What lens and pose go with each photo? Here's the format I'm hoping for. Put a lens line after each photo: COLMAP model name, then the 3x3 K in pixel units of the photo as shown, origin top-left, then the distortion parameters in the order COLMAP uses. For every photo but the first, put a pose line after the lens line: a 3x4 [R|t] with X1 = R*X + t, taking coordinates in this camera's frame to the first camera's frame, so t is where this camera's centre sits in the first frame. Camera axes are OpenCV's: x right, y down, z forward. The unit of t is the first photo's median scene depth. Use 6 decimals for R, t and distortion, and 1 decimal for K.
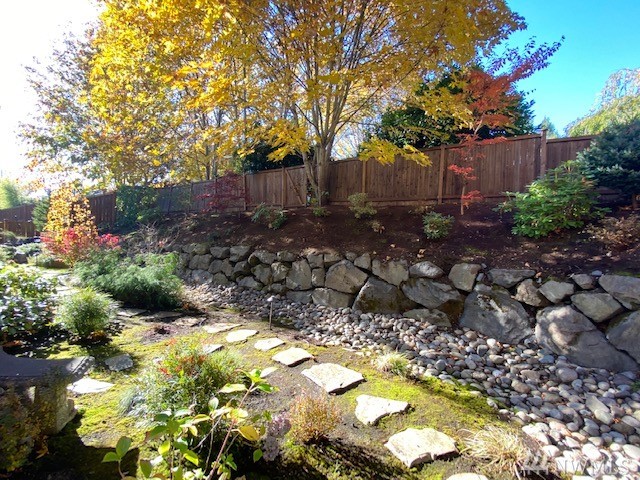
lens RADIAL K [[257.8, 0, 318.5], [0, 257.8, 235.9], [0, 0, 1]] dist [-0.002160, -0.011802]
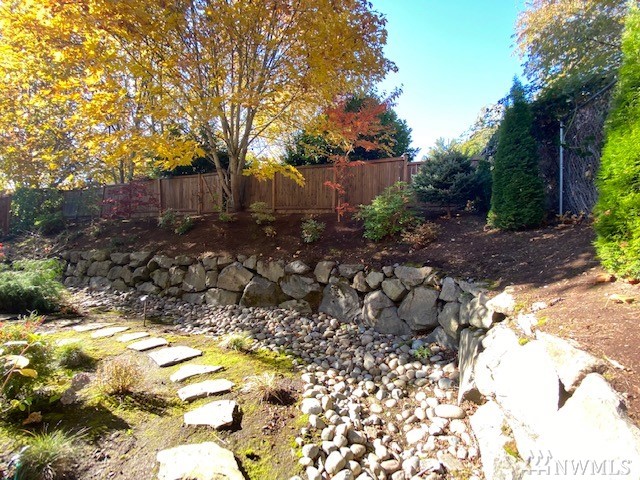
lens RADIAL K [[257.8, 0, 325.2], [0, 257.8, 234.3], [0, 0, 1]] dist [-0.002160, -0.011802]
pose [[0.978688, -0.009025, 0.205154, 0.309157], [0.013400, 0.999711, -0.019944, 0.000867], [-0.204914, 0.022268, 0.978527, -0.218699]]
